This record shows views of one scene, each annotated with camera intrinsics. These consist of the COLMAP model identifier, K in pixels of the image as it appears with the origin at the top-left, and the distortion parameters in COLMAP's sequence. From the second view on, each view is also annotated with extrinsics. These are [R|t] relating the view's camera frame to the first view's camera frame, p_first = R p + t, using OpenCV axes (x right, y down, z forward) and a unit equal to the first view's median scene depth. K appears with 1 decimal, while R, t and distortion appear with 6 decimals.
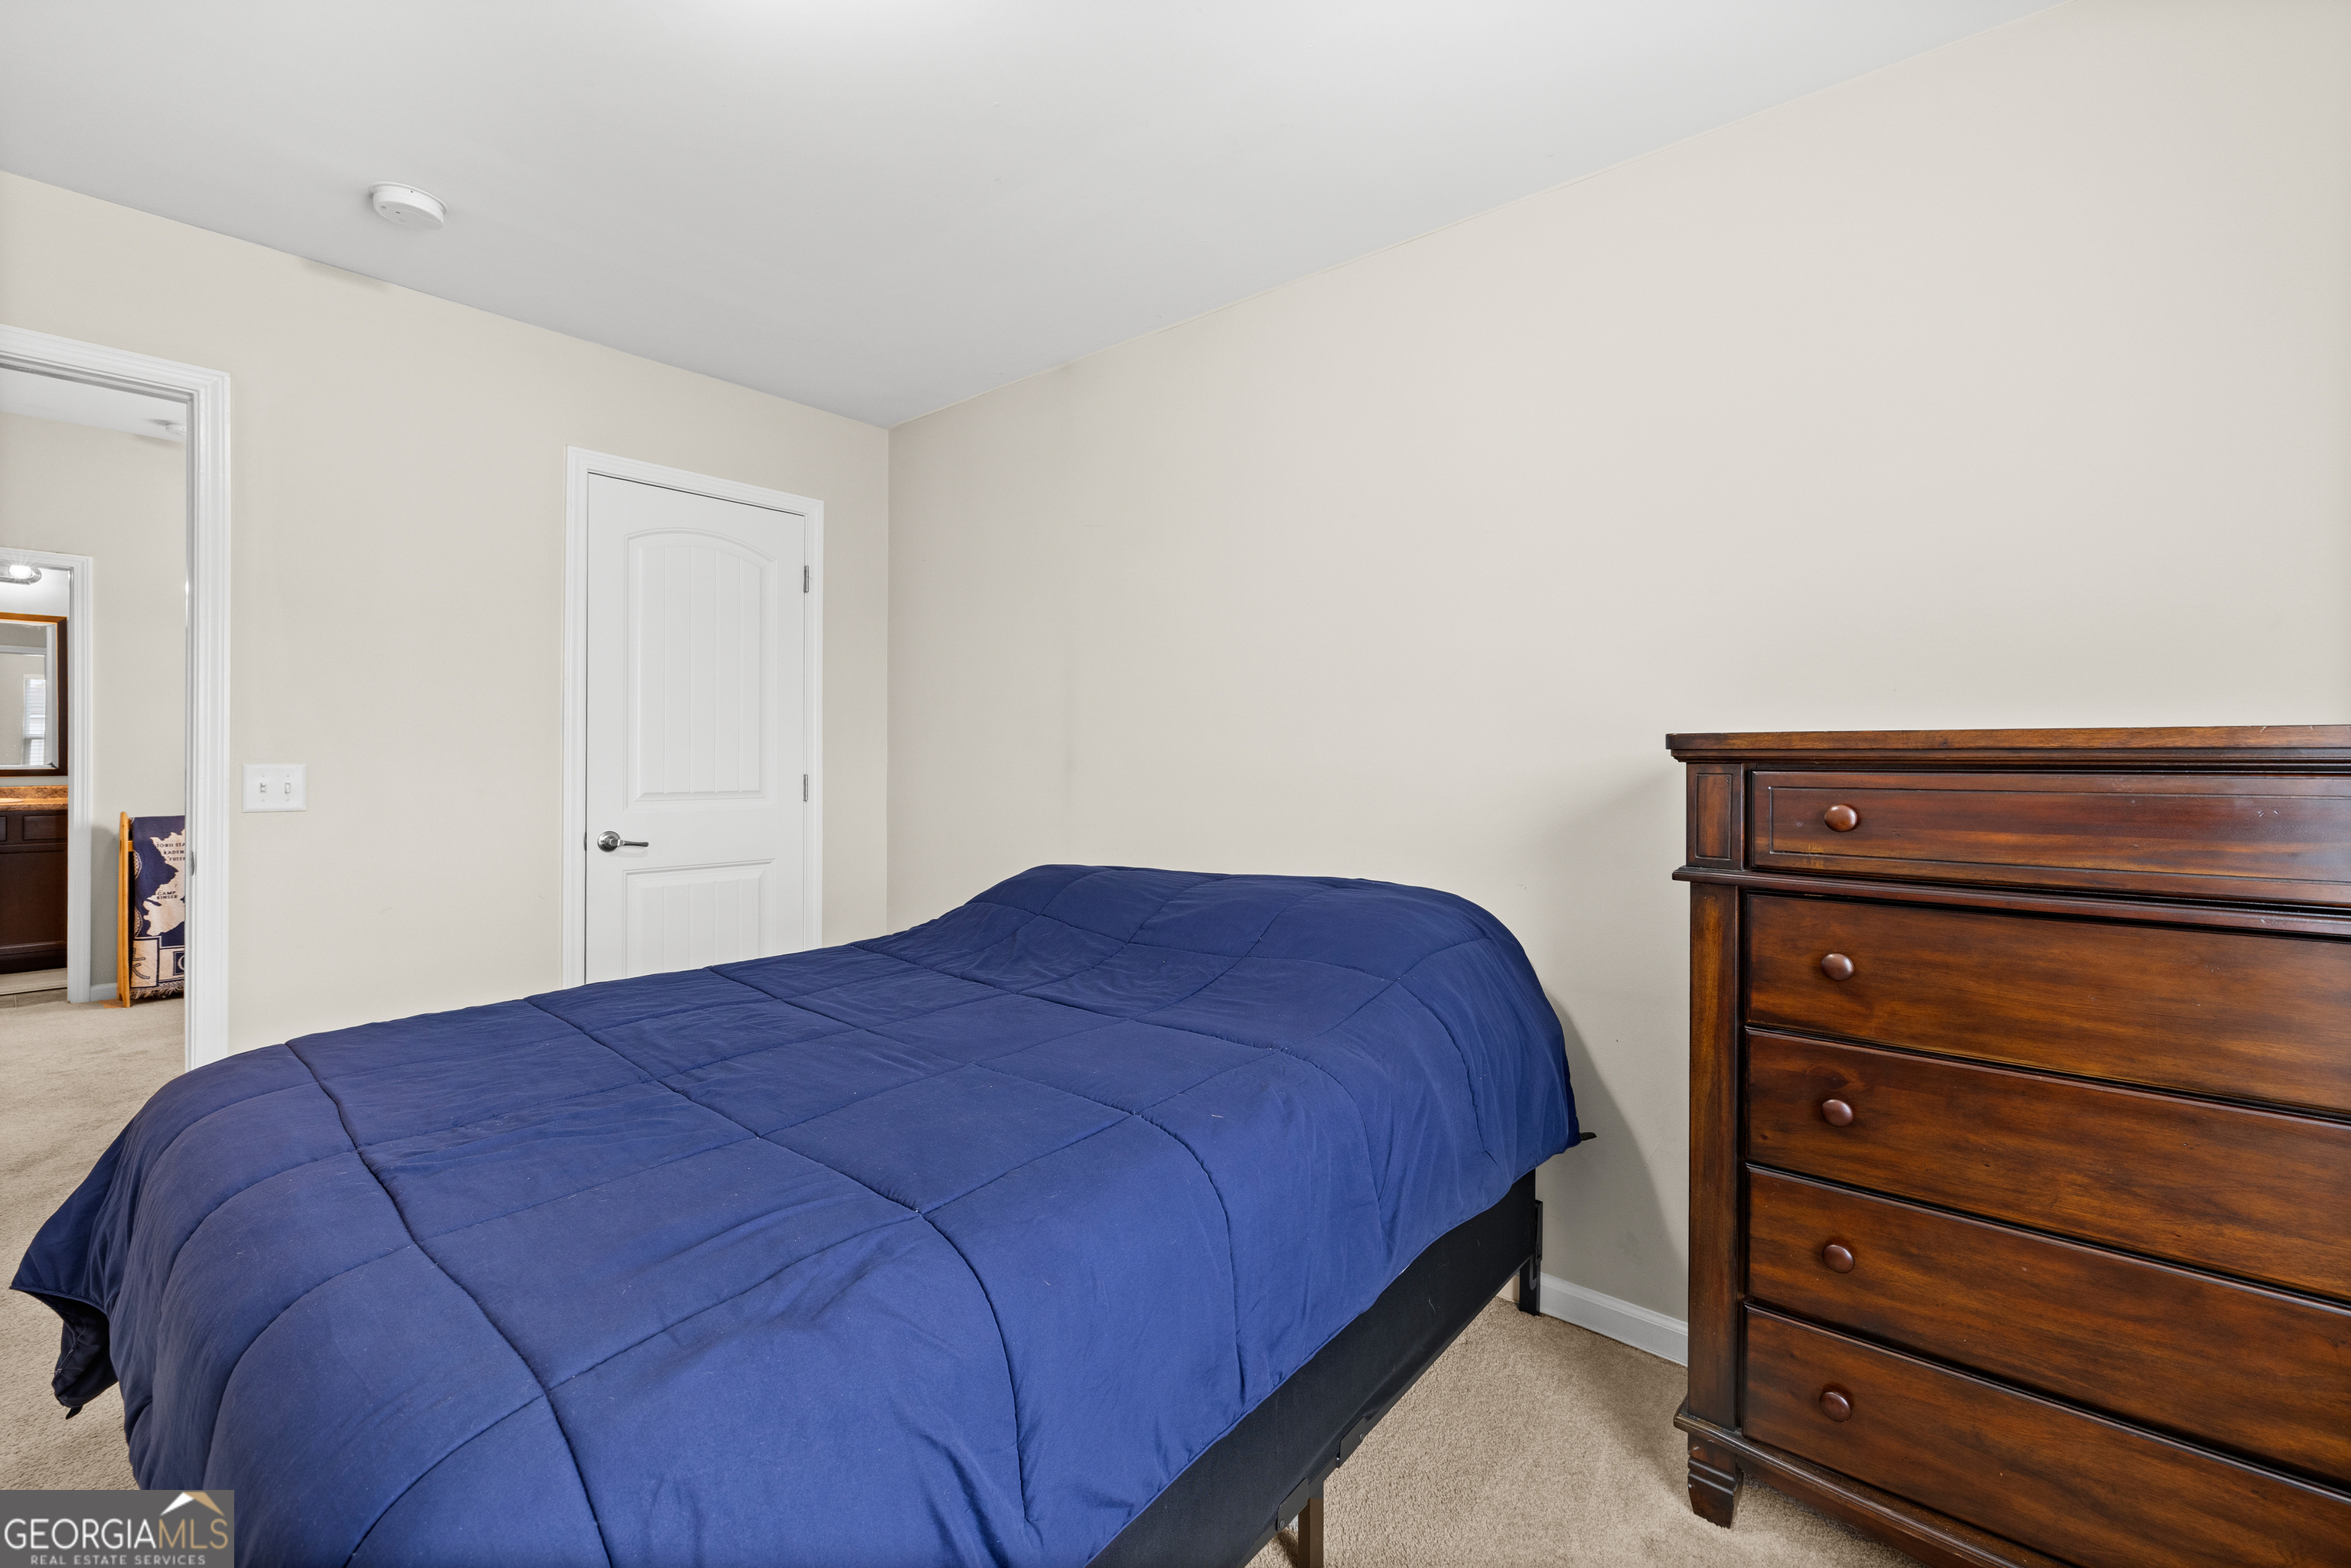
lens RADIAL K [[954.0, 0, 1170.5], [0, 954.0, 745.1], [0, 0, 1]] dist [-0.002926, -0.000321]
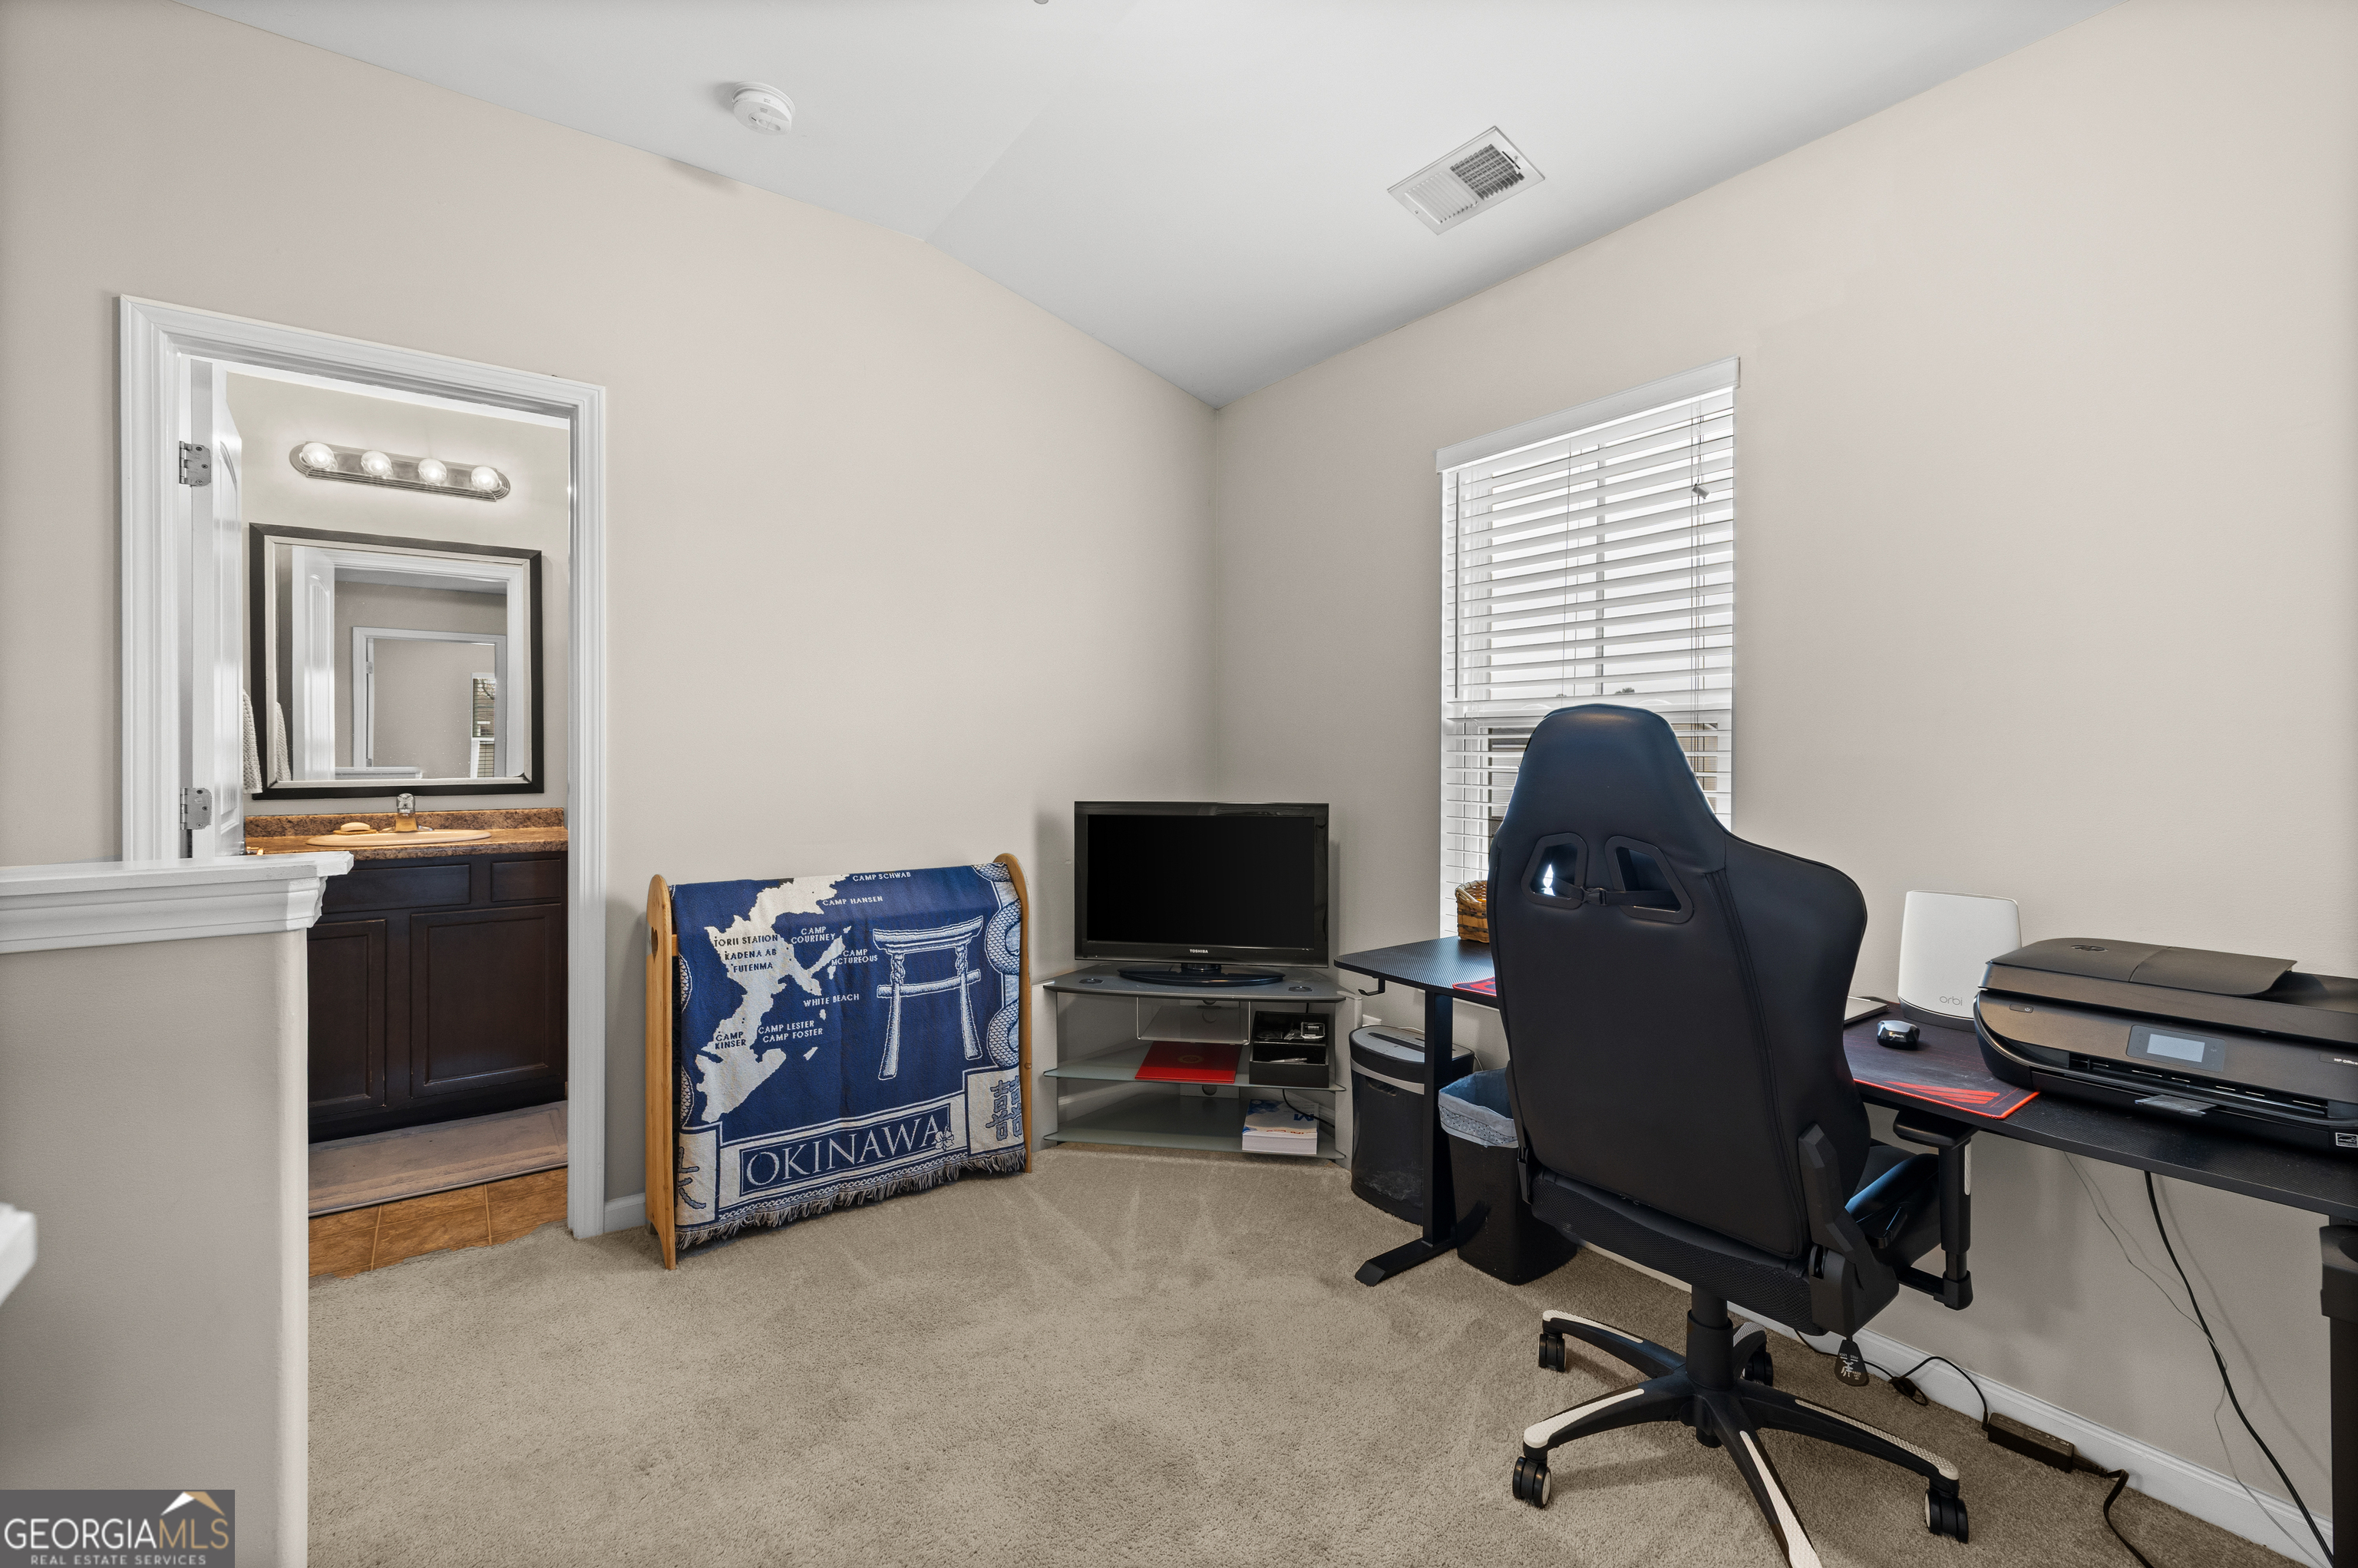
lens RADIAL K [[1003.4, 0, 1173.8], [0, 1003.4, 745.3], [0, 0, 1]] dist [0.002302, 0.000033]
pose [[0.967817, 0.000898, -0.251652, -0.697862], [0.001709, 0.999947, 0.010140, -0.004502], [0.251648, -0.010243, 0.967765, 0.547381]]
